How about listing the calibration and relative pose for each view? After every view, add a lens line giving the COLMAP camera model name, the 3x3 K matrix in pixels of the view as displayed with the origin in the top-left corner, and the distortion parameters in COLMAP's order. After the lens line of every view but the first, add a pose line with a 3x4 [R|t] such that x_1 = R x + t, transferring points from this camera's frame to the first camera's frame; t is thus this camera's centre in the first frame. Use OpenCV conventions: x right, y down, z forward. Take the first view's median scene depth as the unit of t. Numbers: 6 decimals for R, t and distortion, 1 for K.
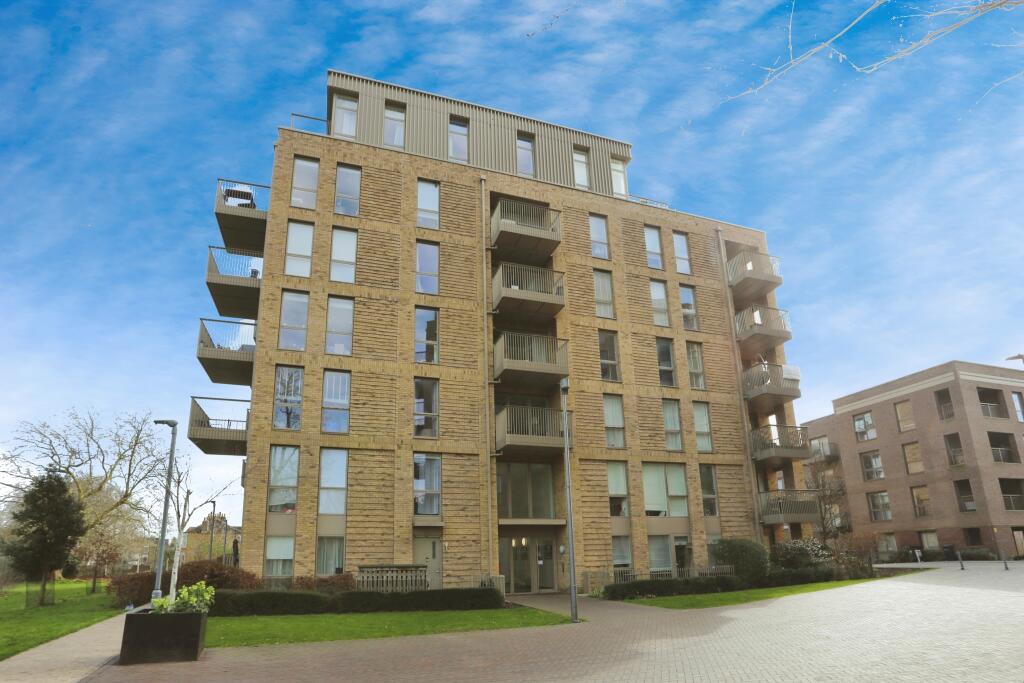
lens RADIAL K [[530.9, 0, 512.0], [0, 530.9, 341.5], [0, 0, 1]] dist [-0.048538, 0.015635]
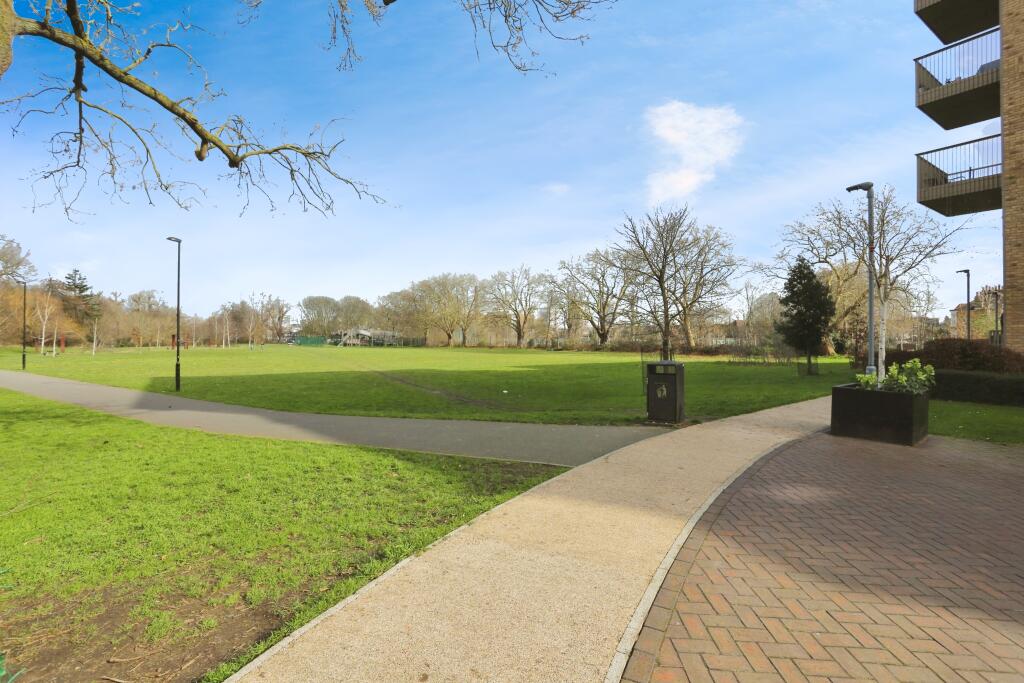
lens RADIAL K [[530.9, 0, 512.0], [0, 530.9, 341.5], [0, 0, 1]] dist [-0.048538, 0.015635]
pose [[0.272423, 0.026752, -0.961805, 0.007208], [0.350610, 0.928125, 0.125123, 0.058967], [0.896023, -0.371306, 0.243463, 0.127457]]
